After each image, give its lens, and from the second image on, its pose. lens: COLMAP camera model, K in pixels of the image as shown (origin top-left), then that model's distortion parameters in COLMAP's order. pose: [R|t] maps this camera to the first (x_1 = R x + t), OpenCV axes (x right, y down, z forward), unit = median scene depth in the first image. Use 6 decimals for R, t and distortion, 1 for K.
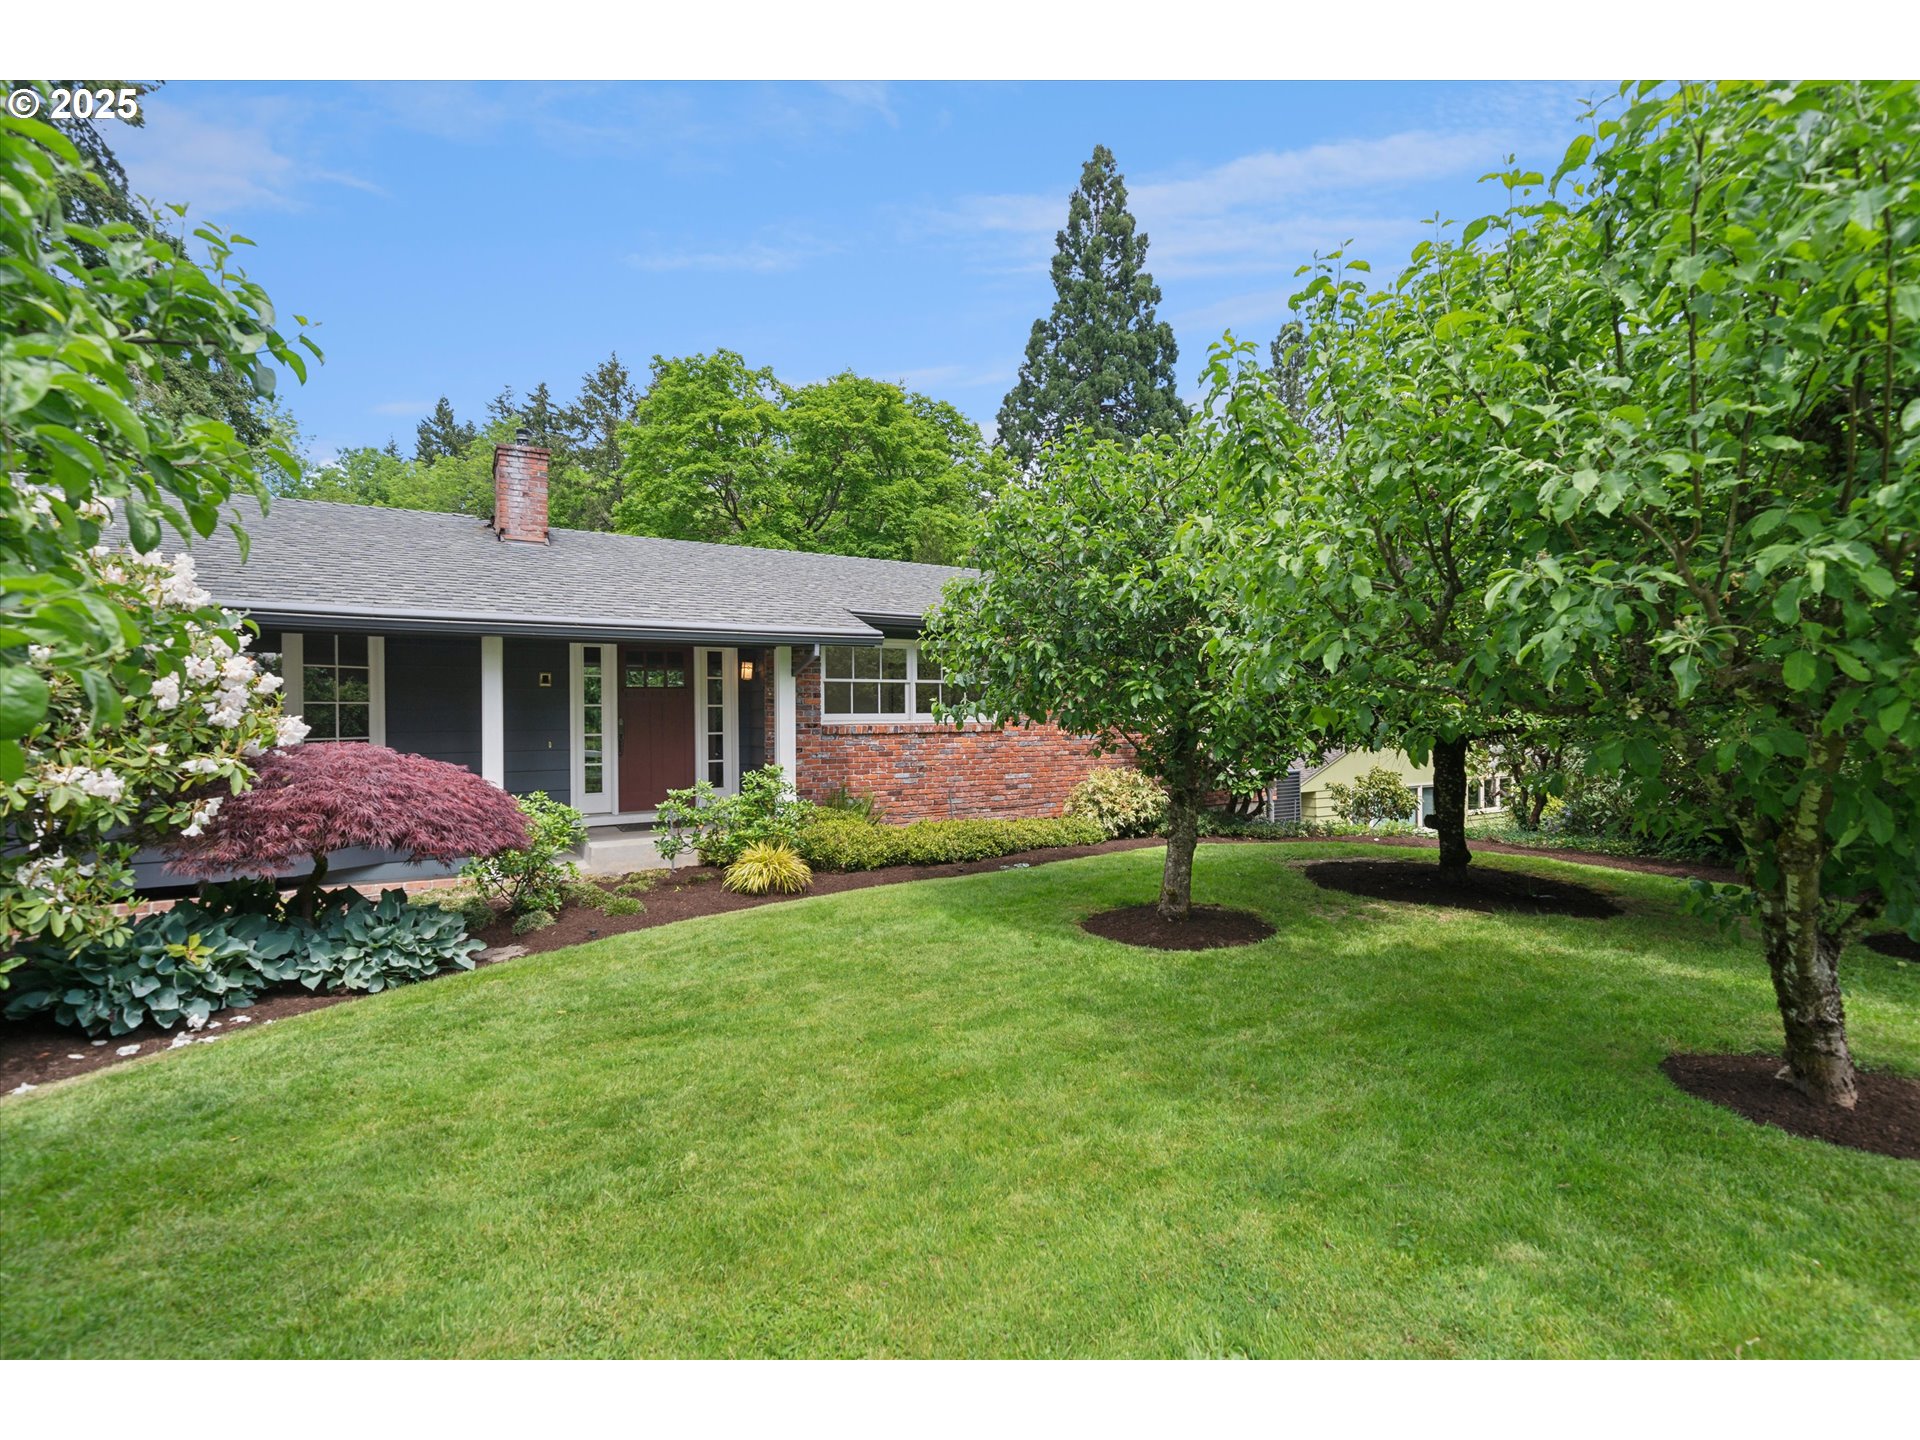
lens RADIAL K [[890.1, 0, 950.7], [0, 890.1, 717.0], [0, 0, 1]] dist [0.001227, 0.000731]
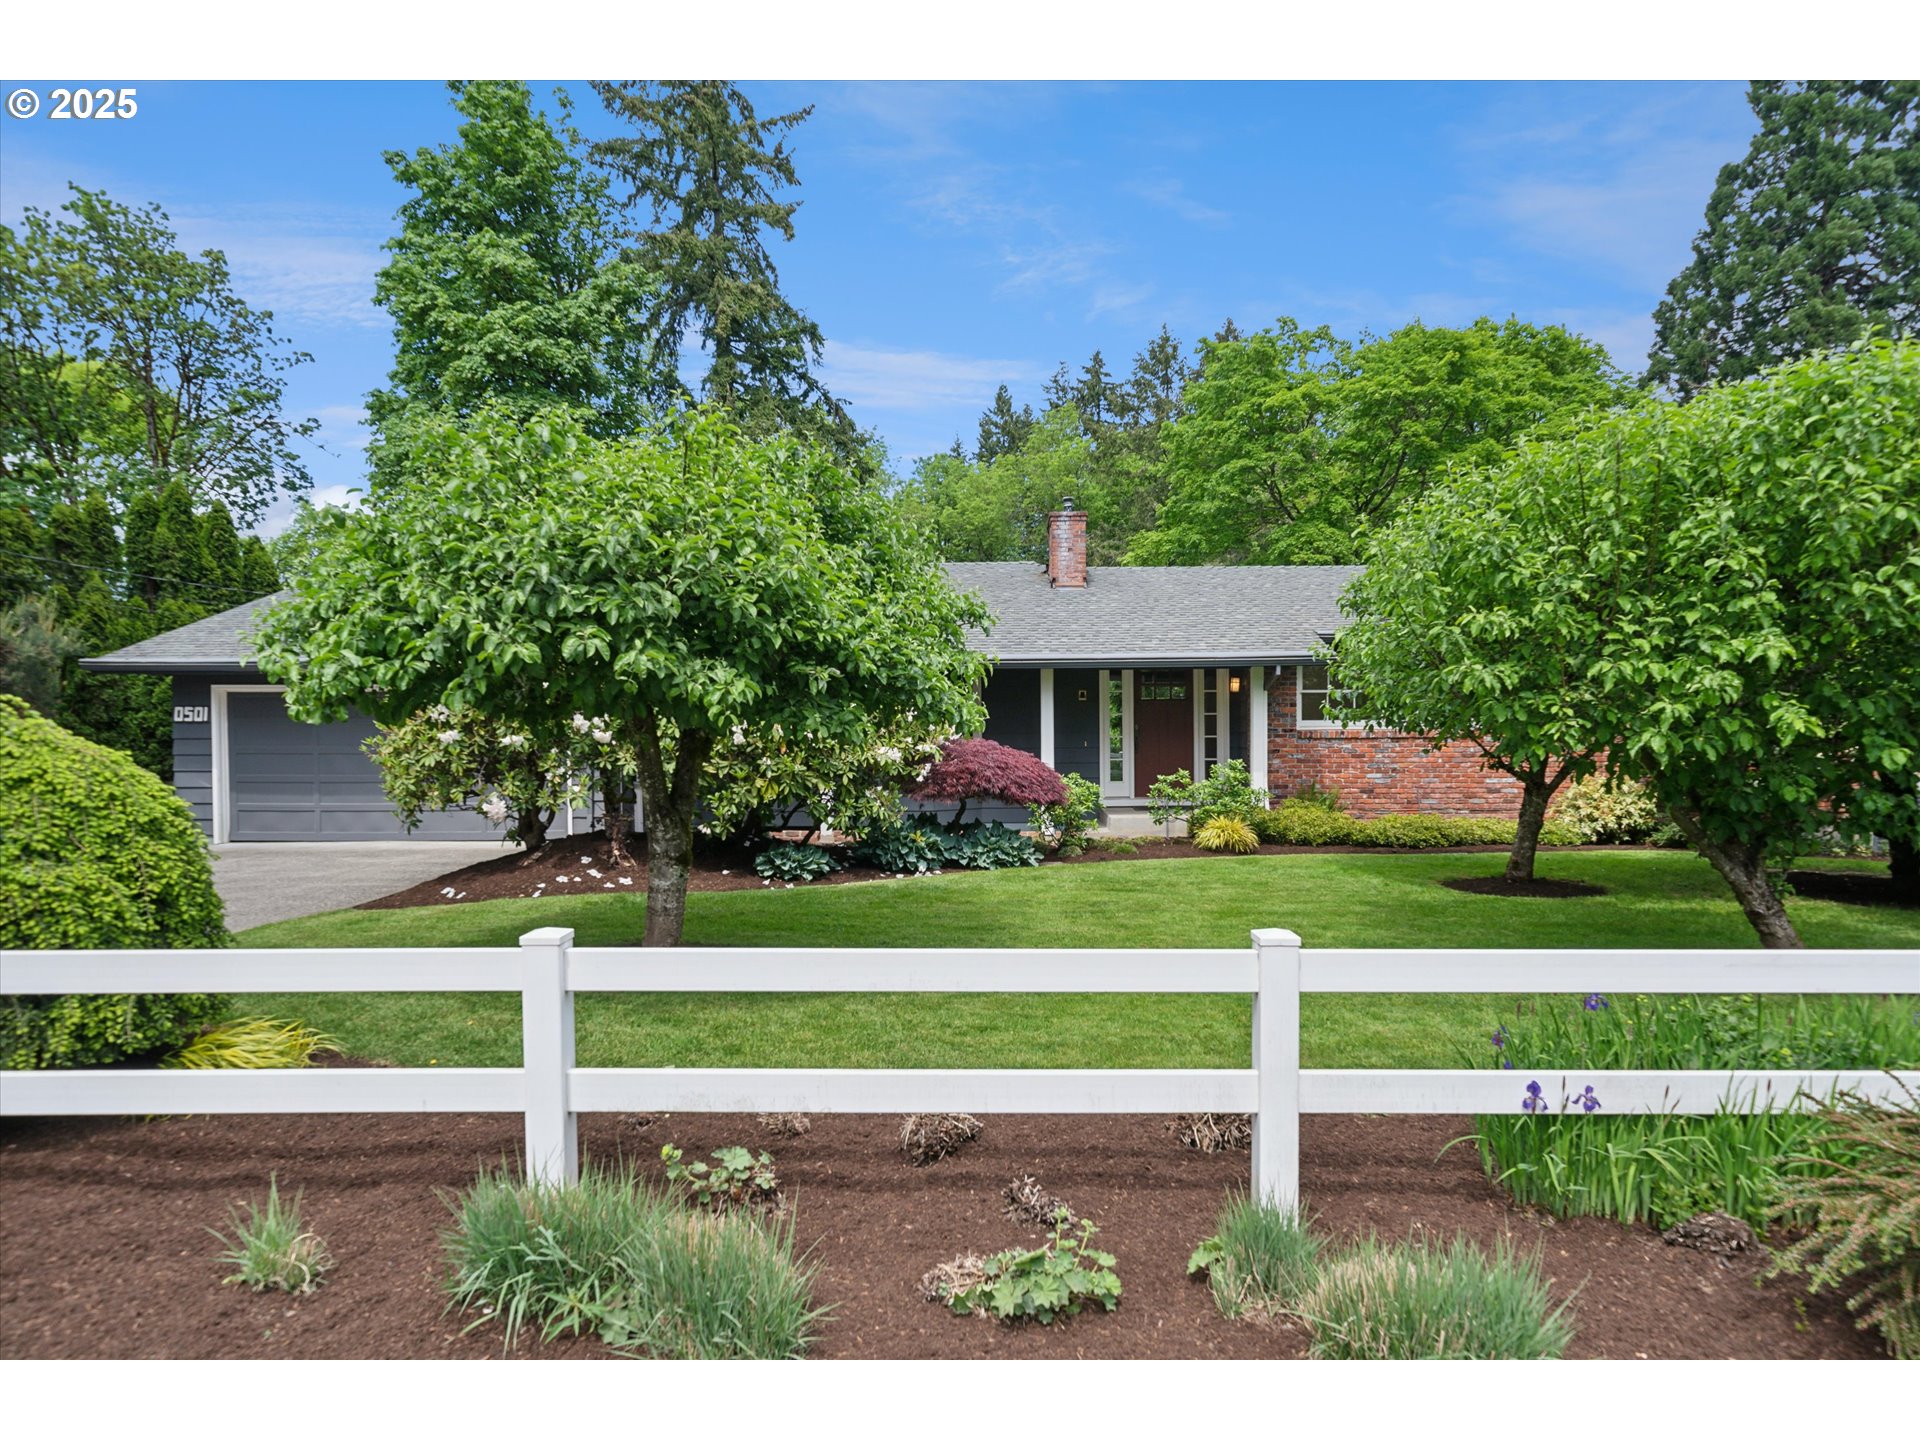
lens RADIAL K [[1245.7, 0, 954.1], [0, 1245.7, 730.5], [0, 0, 1]] dist [-0.038310, -0.003702]
pose [[0.852055, 0.004174, -0.523435, 0.323908], [0.000488, 0.999961, 0.008768, -0.005232], [0.523452, -0.007727, 0.852020, -0.626212]]
